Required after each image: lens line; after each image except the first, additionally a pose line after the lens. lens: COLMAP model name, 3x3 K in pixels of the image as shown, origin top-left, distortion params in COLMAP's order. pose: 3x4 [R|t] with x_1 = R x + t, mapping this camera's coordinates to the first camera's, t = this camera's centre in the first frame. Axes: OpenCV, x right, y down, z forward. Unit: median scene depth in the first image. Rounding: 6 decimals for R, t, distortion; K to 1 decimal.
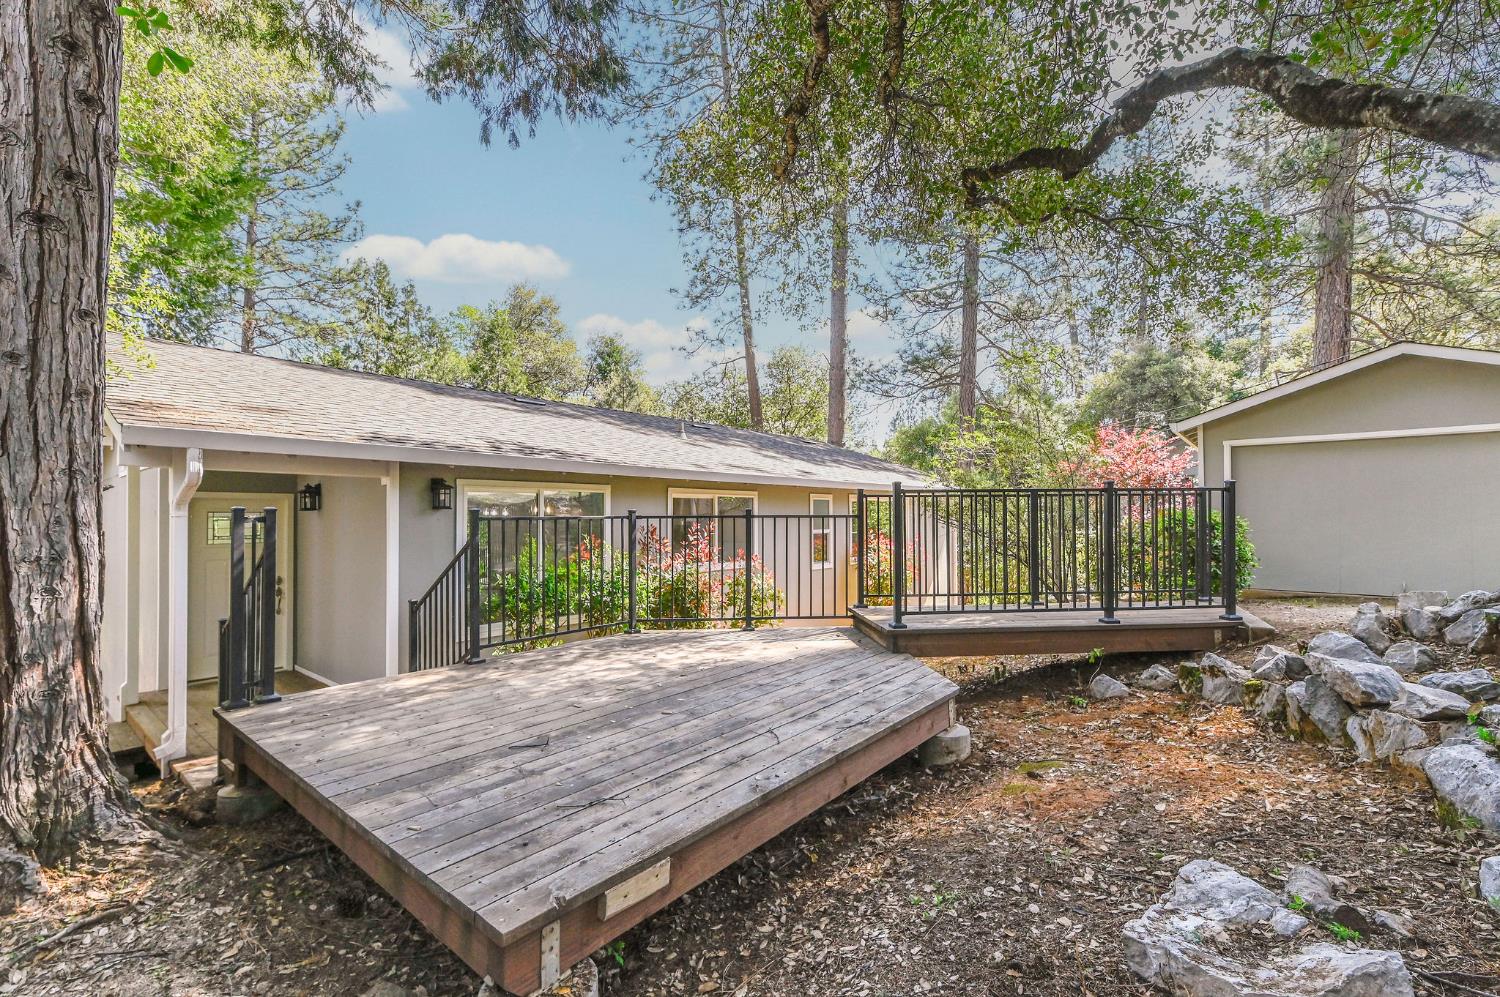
lens RADIAL K [[654.3, 0, 749.0], [0, 654.3, 500.1], [0, 0, 1]] dist [0.026729, -0.000053]
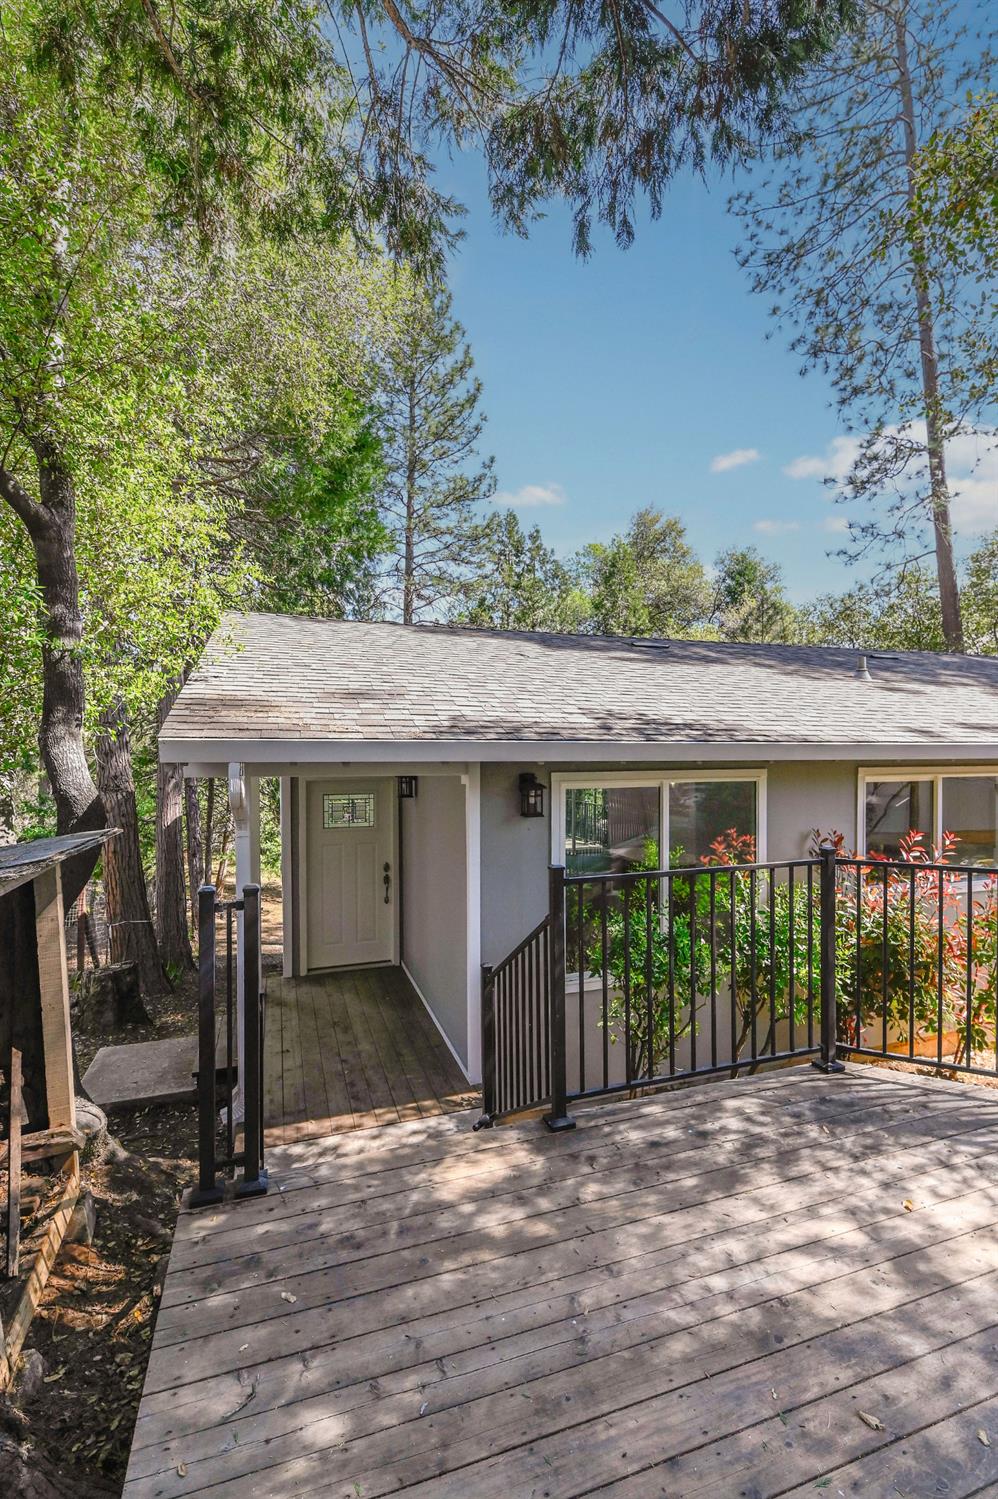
lens RADIAL K [[653.8, 0, 500.9], [0, 653.8, 742.1], [0, 0, 1]] dist [0.026729, -0.000053]
pose [[0.852562, 0.004832, -0.522604, -0.040629], [0.008014, 0.999719, 0.022317, -0.029202], [0.522565, -0.023215, 0.852283, 0.125659]]
